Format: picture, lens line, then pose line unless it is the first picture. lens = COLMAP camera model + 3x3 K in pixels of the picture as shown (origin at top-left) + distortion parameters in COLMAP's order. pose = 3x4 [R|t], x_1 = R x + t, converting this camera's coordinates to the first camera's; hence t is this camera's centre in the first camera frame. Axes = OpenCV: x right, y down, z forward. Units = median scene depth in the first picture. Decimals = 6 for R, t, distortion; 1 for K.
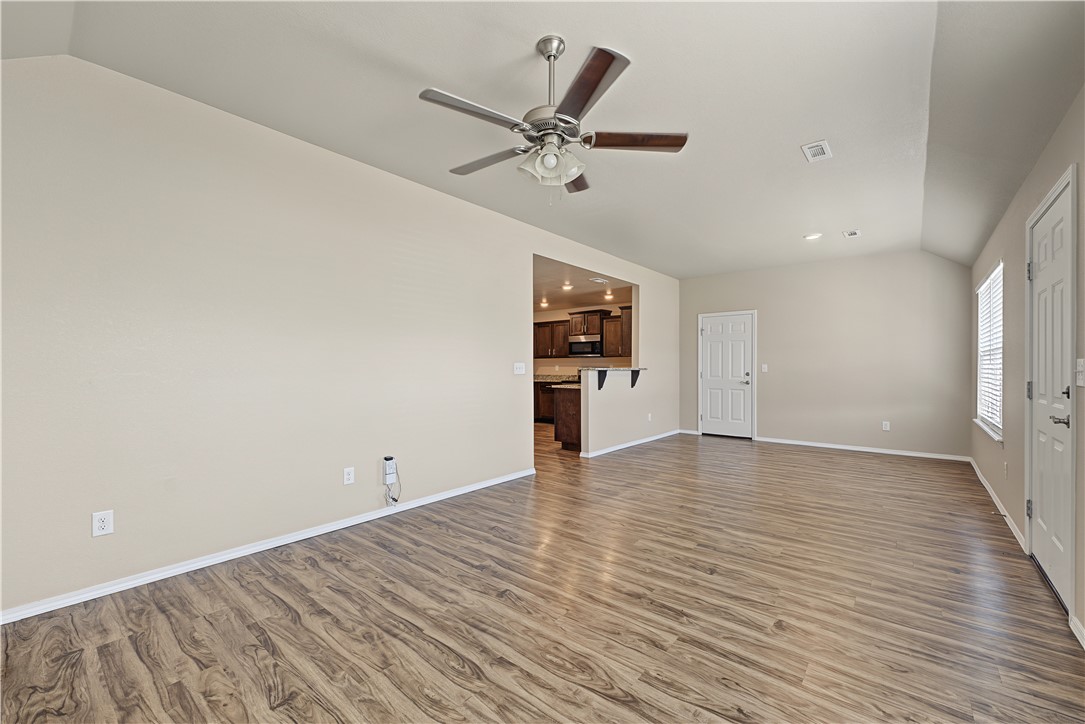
lens RADIAL K [[443.2, 0, 546.0], [0, 443.2, 365.6], [0, 0, 1]] dist [0.002769, 0.000550]
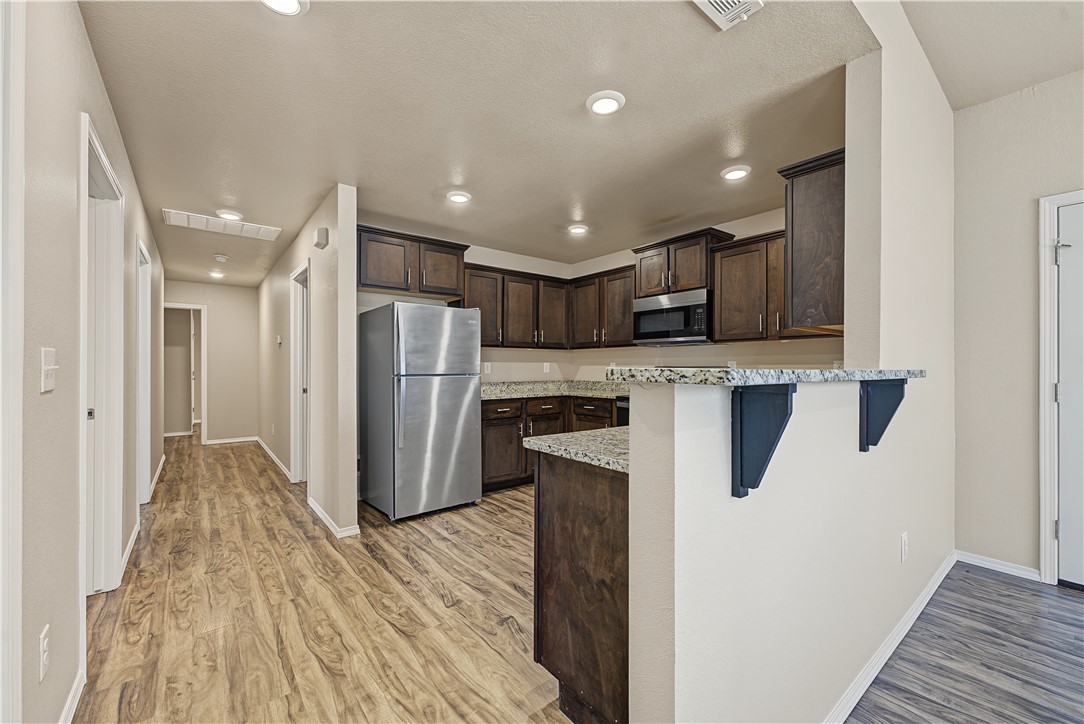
lens RADIAL K [[442.8, 0, 543.0], [0, 442.8, 366.7], [0, 0, 1]] dist [0.002769, 0.000550]
pose [[0.979650, 0.001691, -0.200705, 0.053728], [-0.000903, 0.999992, 0.004015, 0.002281], [0.200710, -0.003752, 0.979644, 0.548264]]
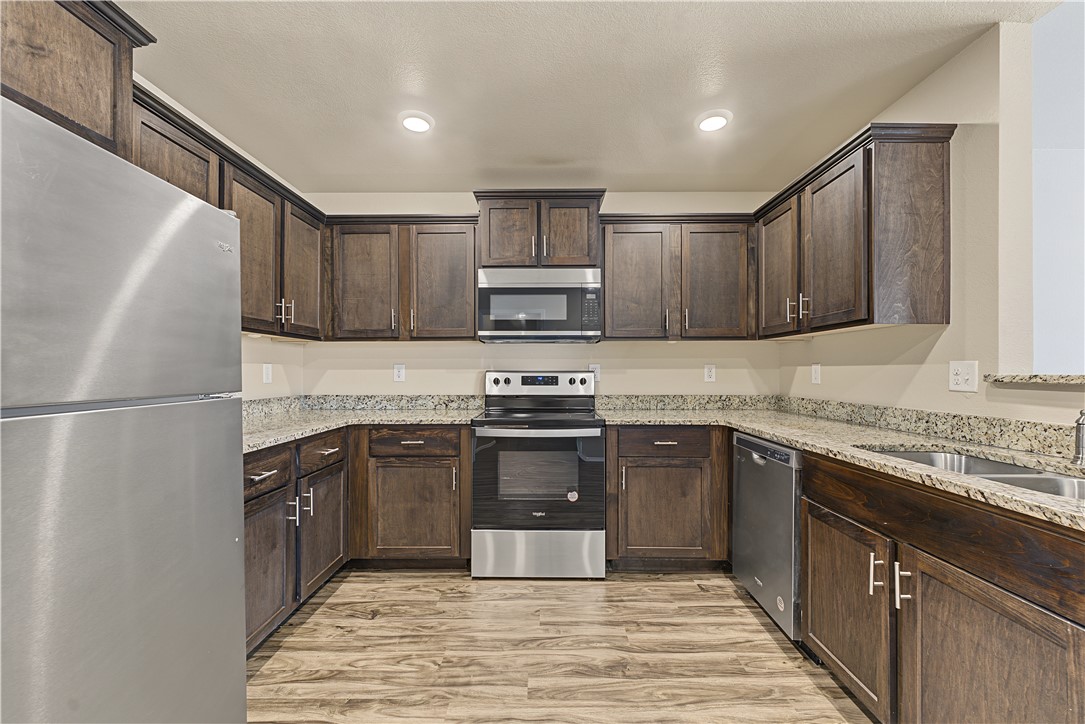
lens RADIAL K [[443.2, 0, 538.1], [0, 443.2, 368.3], [0, 0, 1]] dist [0.002769, 0.000550]
pose [[0.769982, 0.001898, 0.638063, -0.114050], [-0.002191, 0.999998, -0.000330, 0.001953], [-0.638062, -0.001143, 0.769984, 0.769666]]
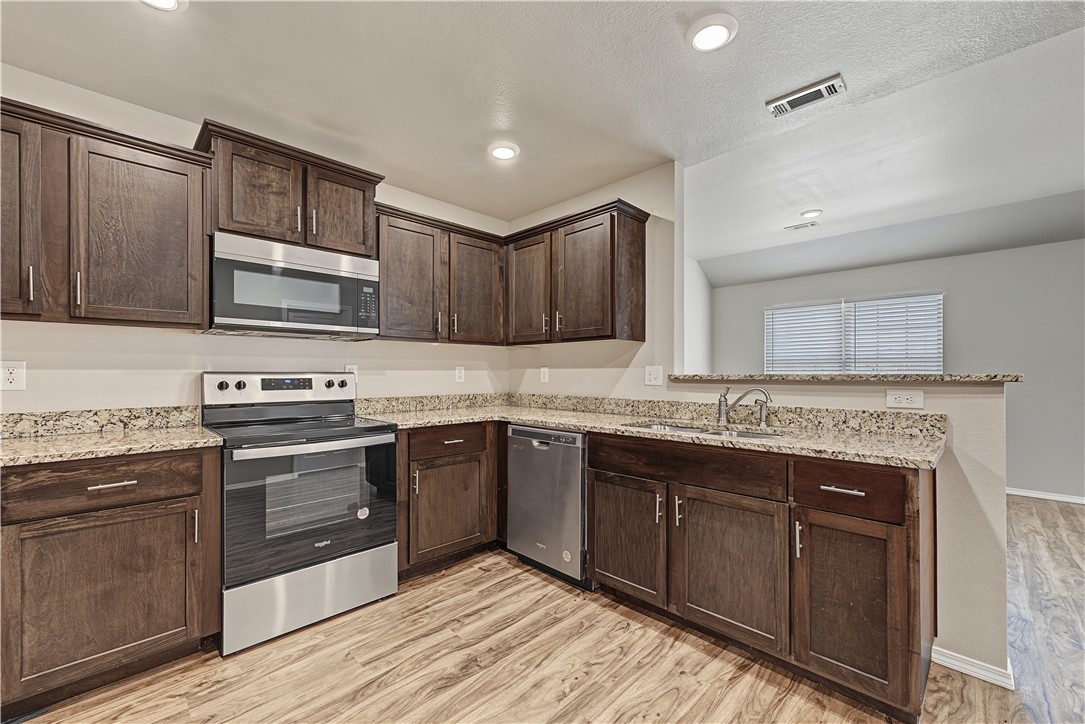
lens RADIAL K [[443.2, 0, 540.1], [0, 443.2, 369.8], [0, 0, 1]] dist [0.002769, 0.000550]
pose [[0.090722, 0.004188, 0.995867, -0.158260], [-0.005923, 0.999976, -0.003666, 0.002510], [-0.995859, -0.005566, 0.090744, 0.851424]]
